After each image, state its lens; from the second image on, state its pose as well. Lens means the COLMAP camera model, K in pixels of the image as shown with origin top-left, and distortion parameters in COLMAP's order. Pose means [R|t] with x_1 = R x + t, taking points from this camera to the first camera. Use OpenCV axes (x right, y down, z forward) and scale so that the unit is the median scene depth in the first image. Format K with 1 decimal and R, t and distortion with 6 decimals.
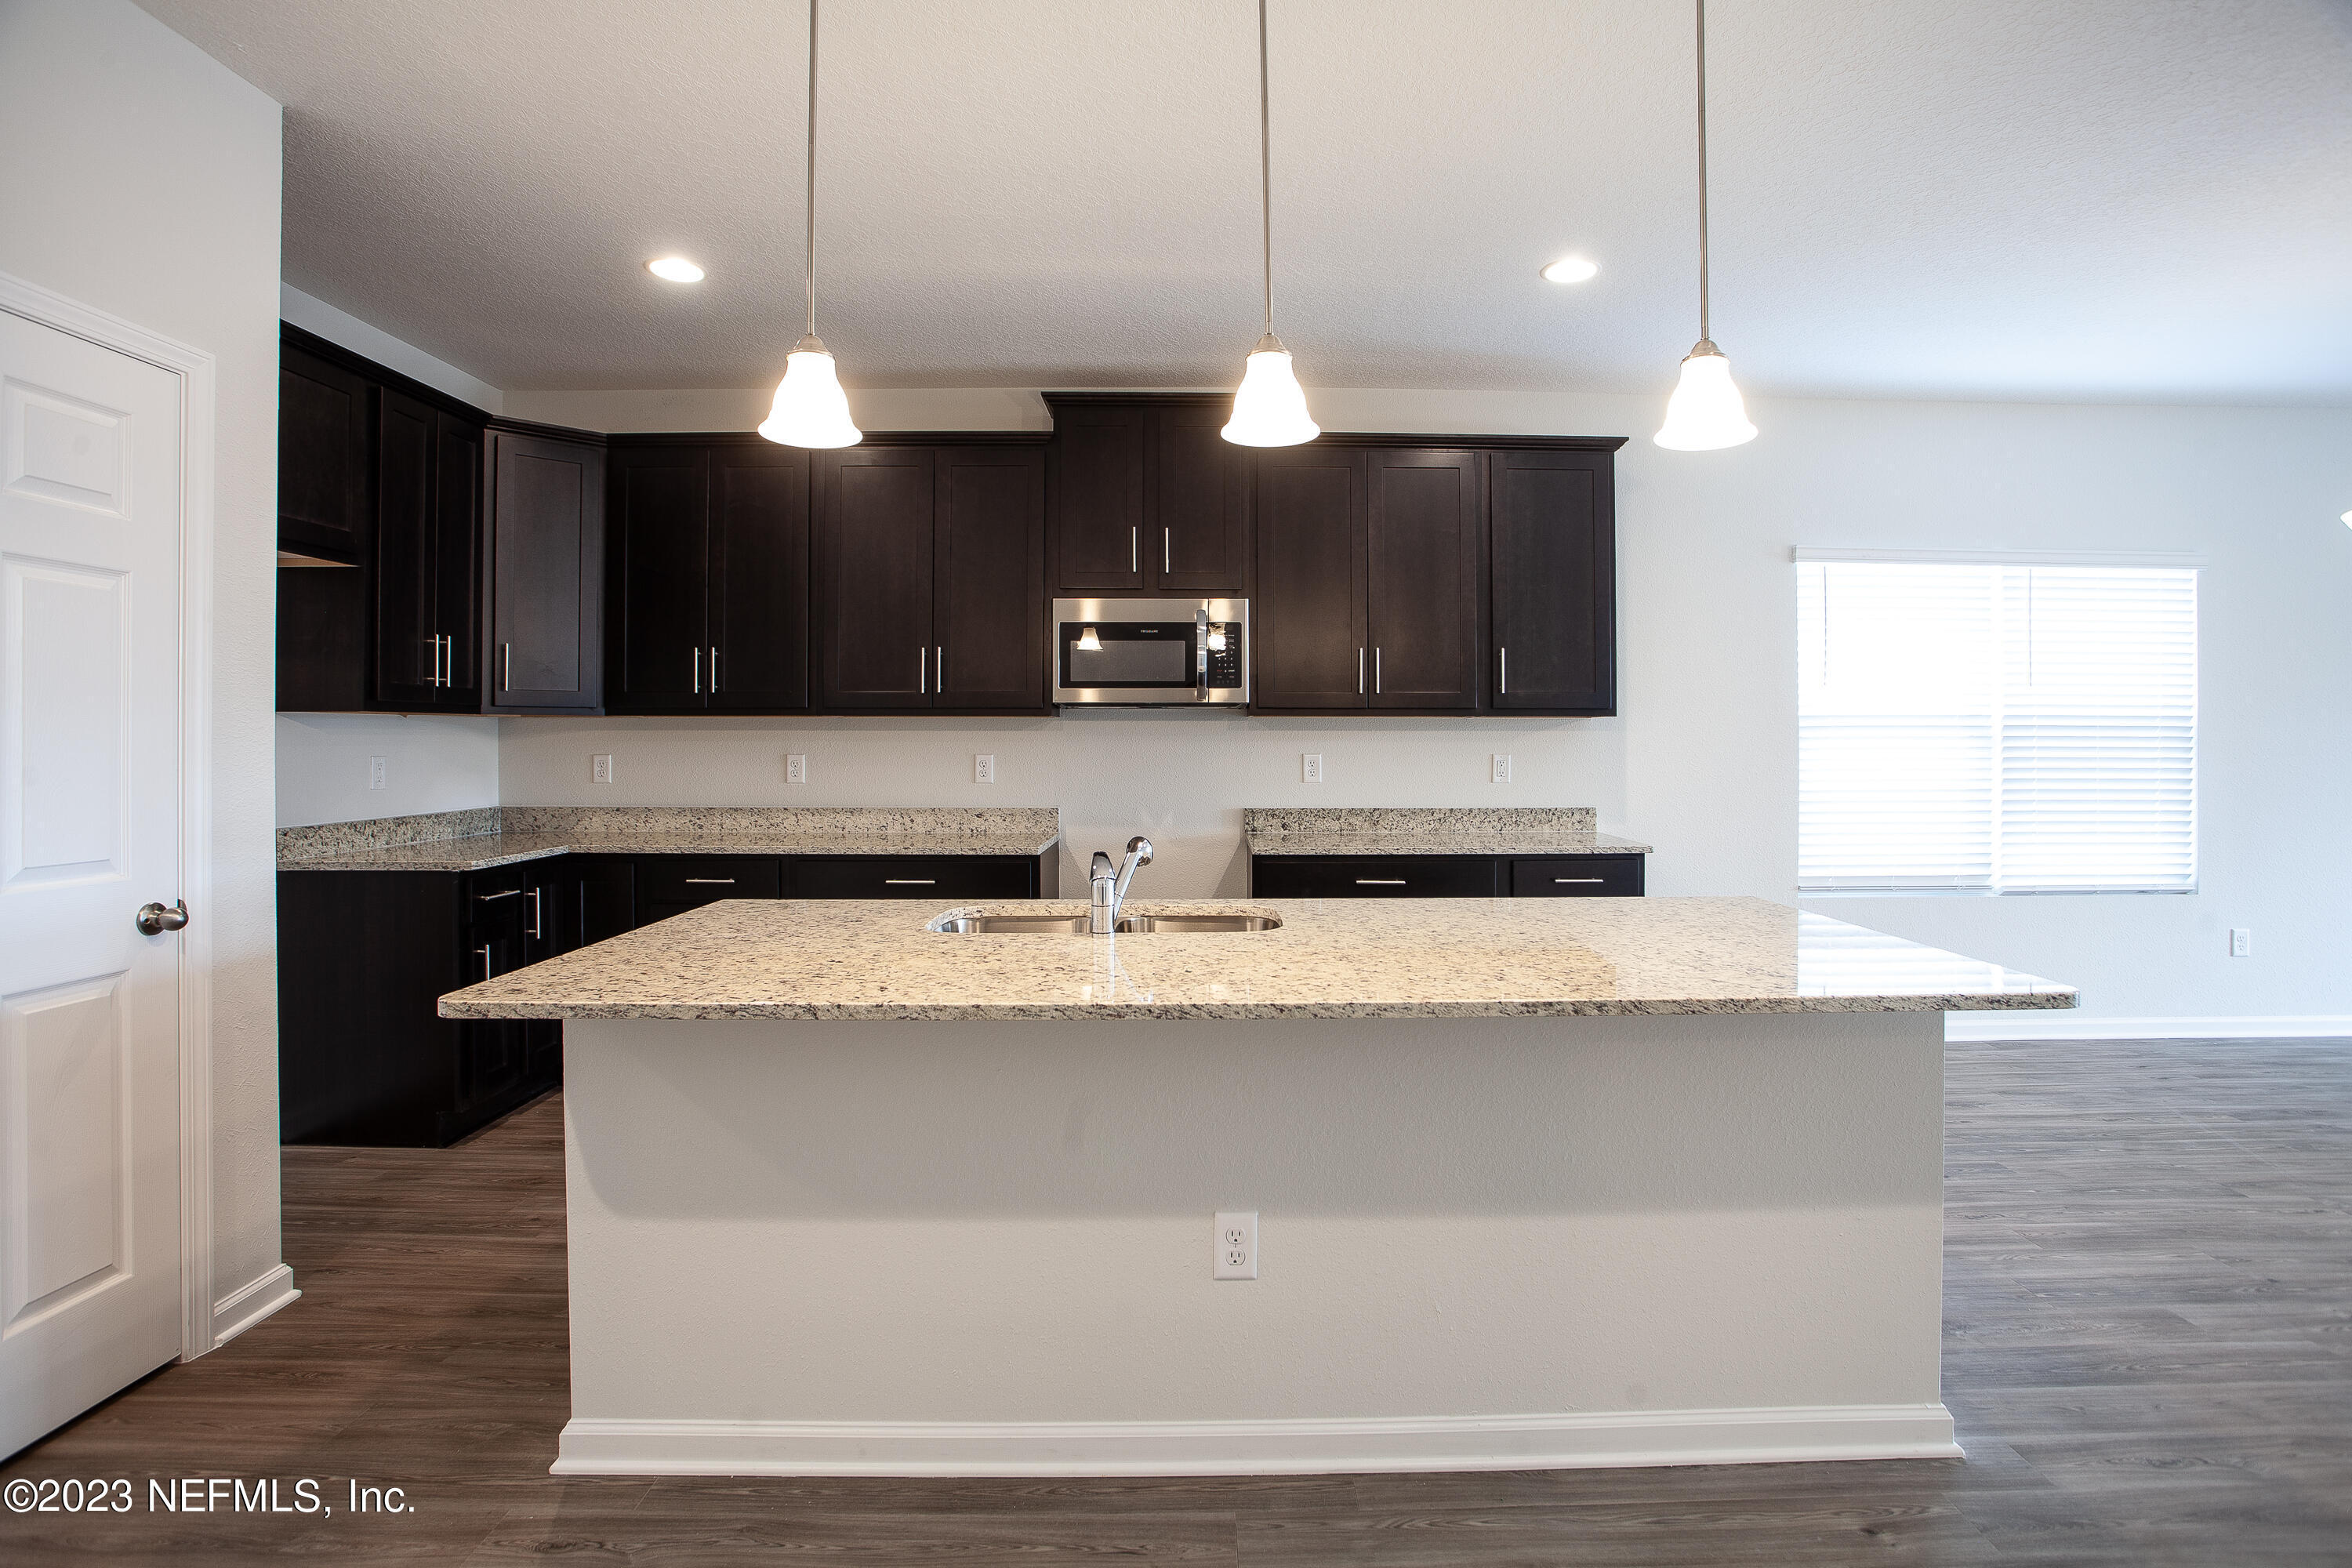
lens RADIAL K [[1177.3, 0, 1187.3], [0, 1177.3, 714.6], [0, 0, 1]] dist [-0.058199, 0.018966]
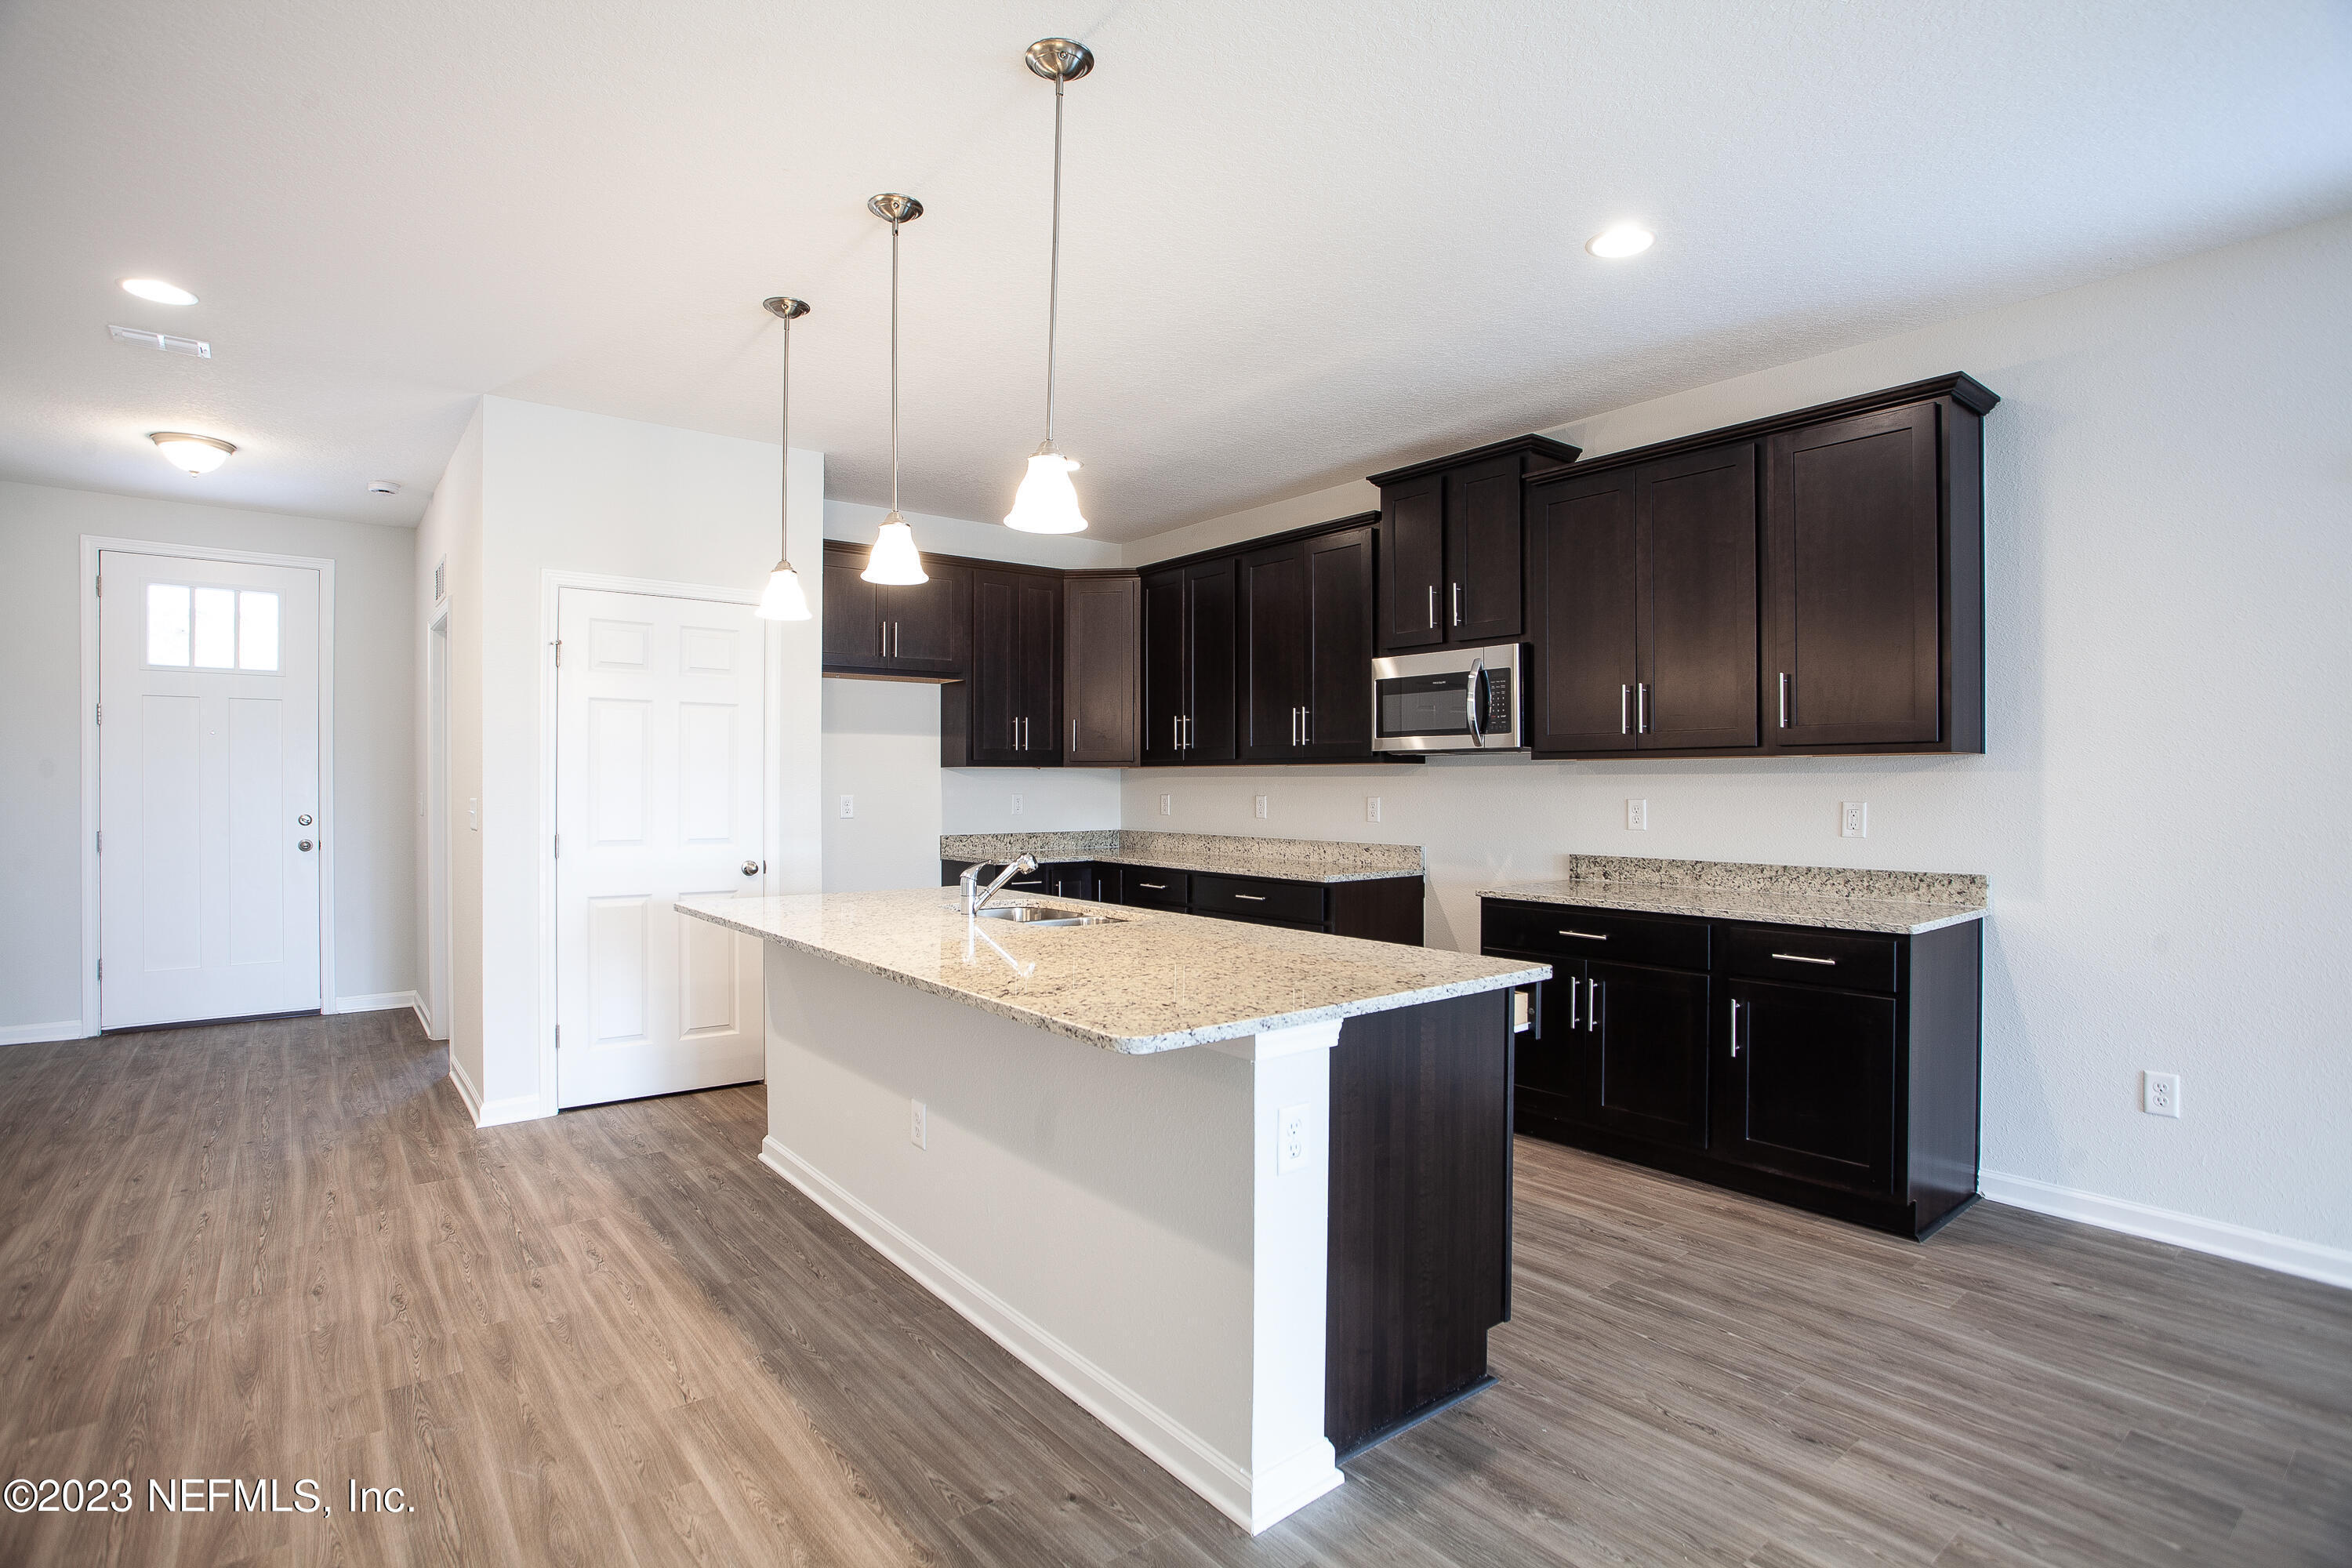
lens RADIAL K [[1139.9, 0, 1176.0], [0, 1139.9, 784.0], [0, 0, 1]] dist [-0.058064, 0.000801]
pose [[0.613223, -0.000408, -0.789910, 0.592238], [0.015000, 0.999826, 0.011128, 0.006197], [0.789767, -0.018672, 0.613122, 0.167472]]
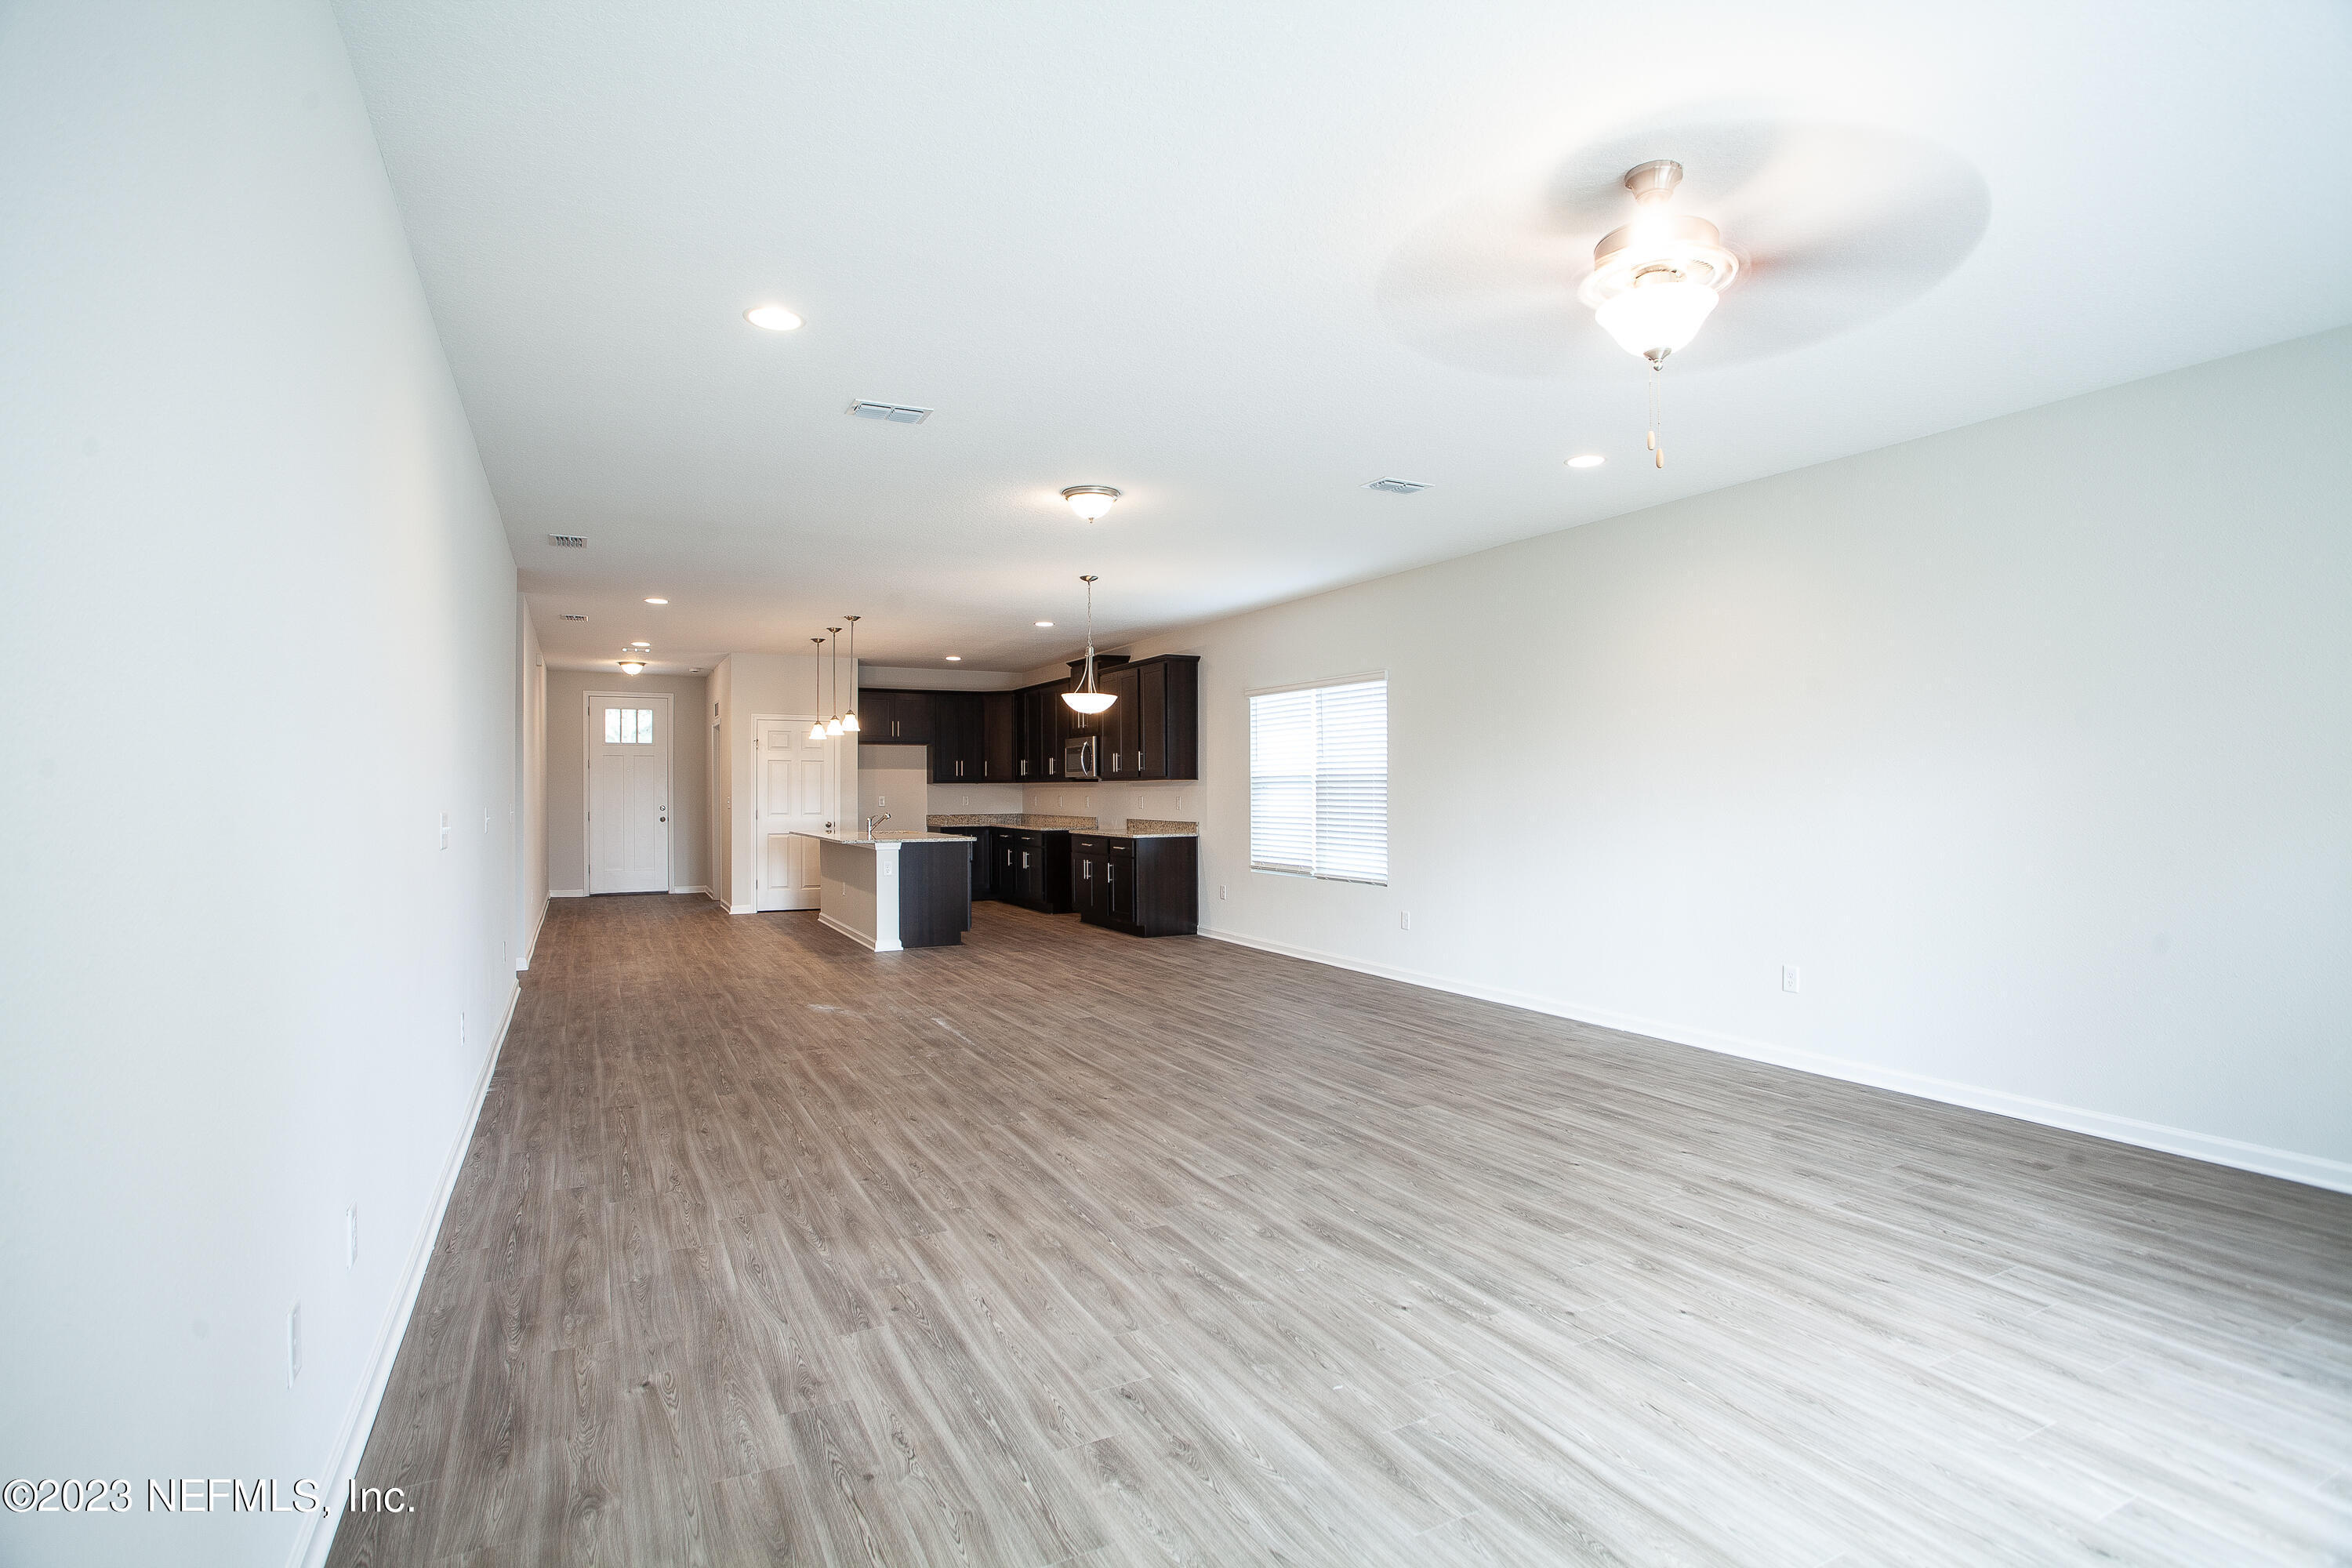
lens RADIAL K [[1250.6, 0, 1176.0], [0, 1250.6, 784.0], [0, 0, 1]] dist [-0.129430, 0.000269]
pose [[0.427259, -0.007378, -0.904099, 2.428503], [0.021479, 0.999767, 0.001991, 0.006472], [0.903874, -0.020270, 0.427318, 0.001592]]
